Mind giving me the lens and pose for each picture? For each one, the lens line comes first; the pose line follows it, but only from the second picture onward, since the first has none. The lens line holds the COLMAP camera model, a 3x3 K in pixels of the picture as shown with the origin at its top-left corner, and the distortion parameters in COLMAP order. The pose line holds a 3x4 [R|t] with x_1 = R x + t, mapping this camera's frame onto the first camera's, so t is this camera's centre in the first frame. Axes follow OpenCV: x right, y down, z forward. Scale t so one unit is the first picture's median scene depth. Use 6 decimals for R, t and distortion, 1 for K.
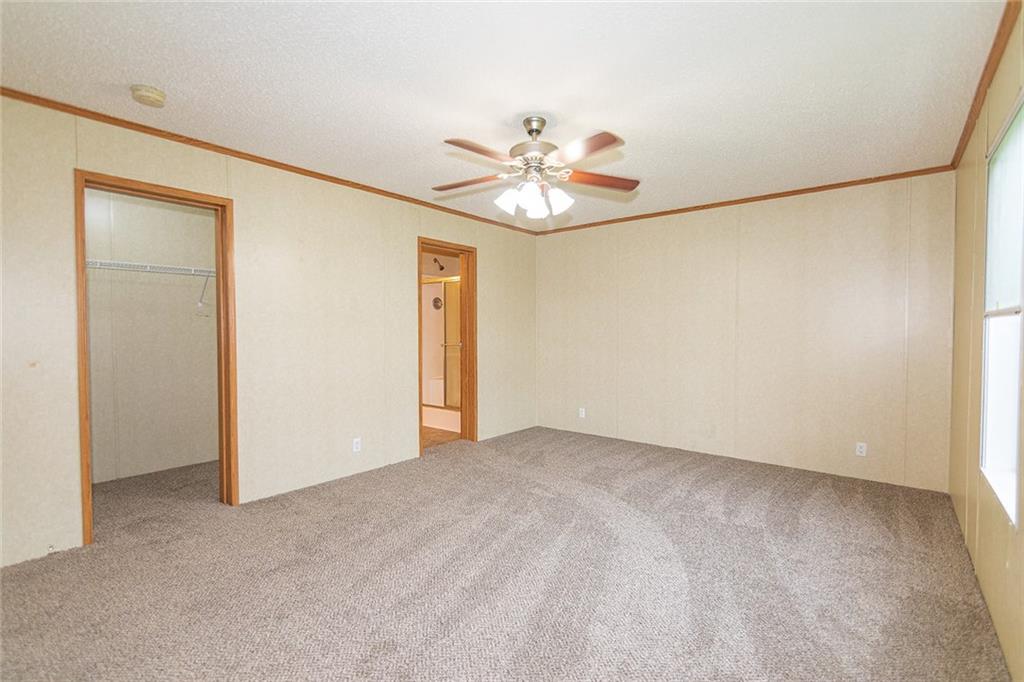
lens RADIAL K [[472.9, 0, 512.0], [0, 472.9, 341.0], [0, 0, 1]] dist [0.000170, -0.000169]
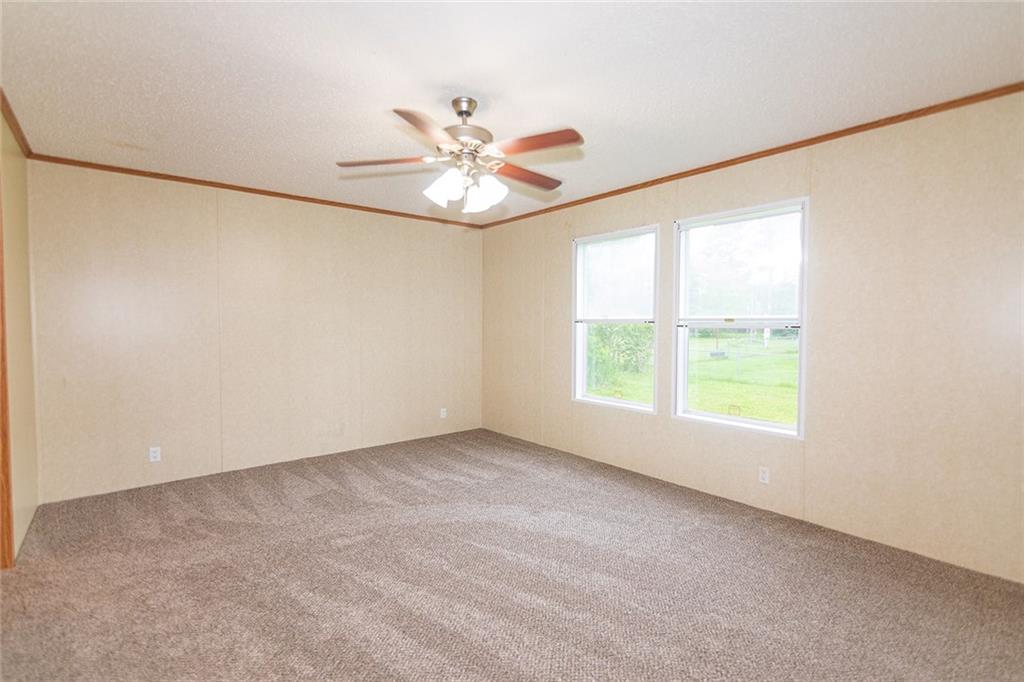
lens RADIAL K [[472.9, 0, 512.0], [0, 472.9, 341.0], [0, 0, 1]] dist [0.000170, -0.000169]
pose [[0.185464, -0.026387, 0.982297, -0.627150], [0.035885, 0.999154, 0.020064, -0.001212], [-0.981996, 0.031529, 0.186254, 0.604296]]
